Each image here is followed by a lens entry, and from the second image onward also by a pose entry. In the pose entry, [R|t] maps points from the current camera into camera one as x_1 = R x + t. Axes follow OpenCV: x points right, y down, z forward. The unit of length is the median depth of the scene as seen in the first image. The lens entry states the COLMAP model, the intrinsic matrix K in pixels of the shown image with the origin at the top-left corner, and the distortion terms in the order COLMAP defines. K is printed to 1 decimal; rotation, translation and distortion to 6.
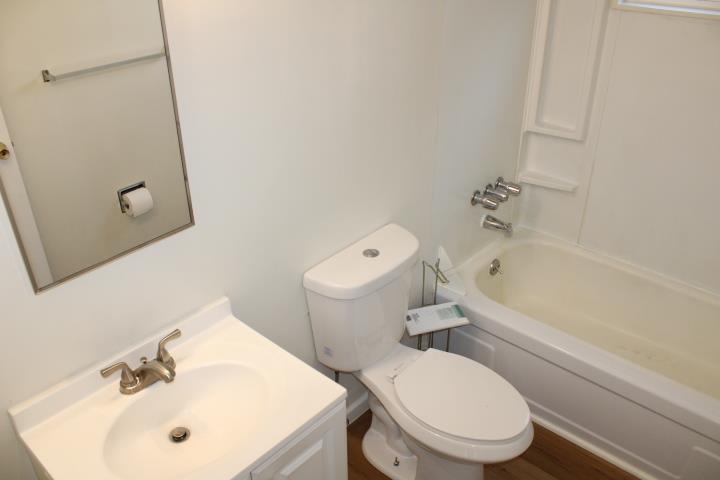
lens RADIAL K [[607.5, 0, 360.0], [0, 607.5, 240.0], [0, 0, 1]] dist [-0.169241, 0.183619]
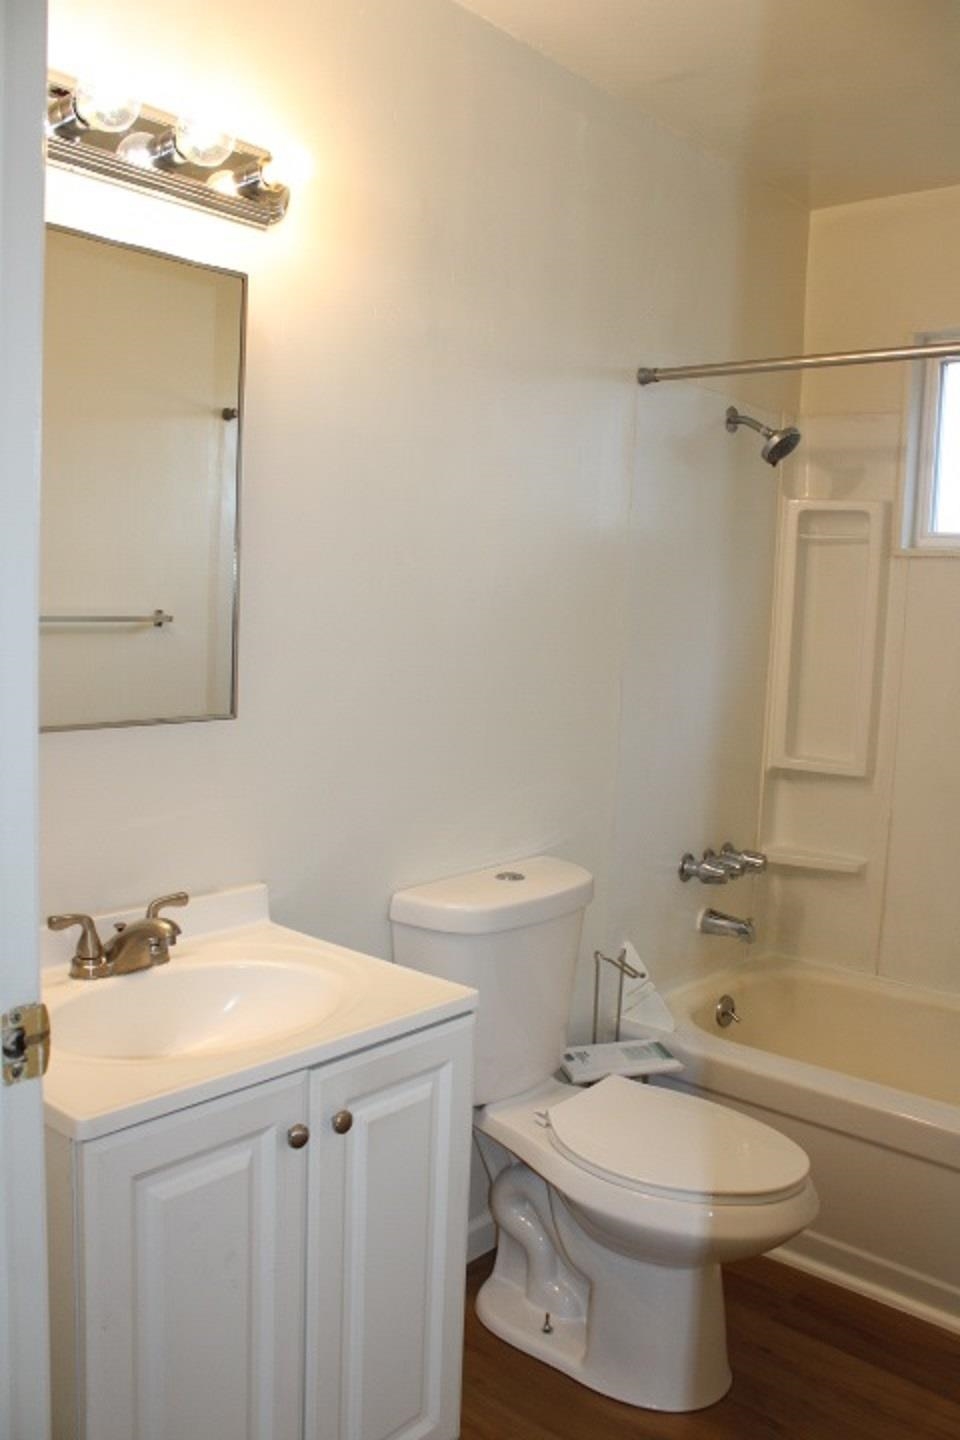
lens RADIAL K [[1215.0, 0, 480.0], [0, 1215.0, 720.0], [0, 0, 1]] dist [-0.169241, 0.183619]
pose [[0.998705, 0.044644, 0.024382, -0.035813], [-0.030768, 0.911859, -0.409348, 0.285011], [-0.040508, 0.408068, 0.912053, -0.076143]]
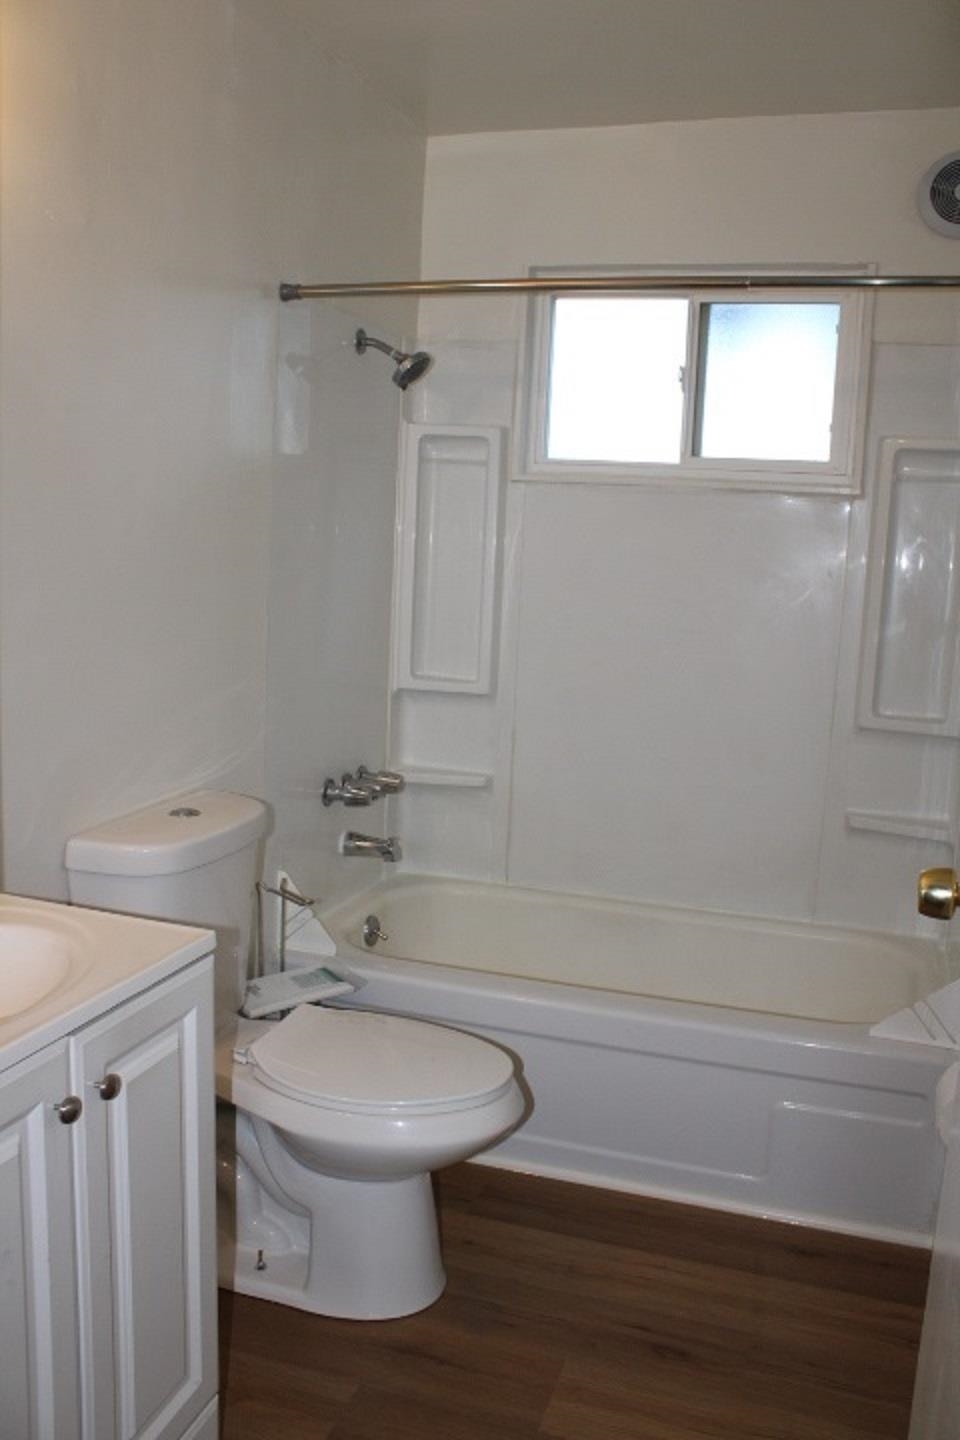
lens RADIAL K [[1215.0, 0, 480.0], [0, 1215.0, 720.0], [0, 0, 1]] dist [-0.169241, 0.183619]
pose [[0.914550, -0.011023, 0.404323, -0.142083], [0.157127, 0.930799, -0.330036, 0.275871], [-0.372705, 0.365365, 0.852994, -0.040788]]
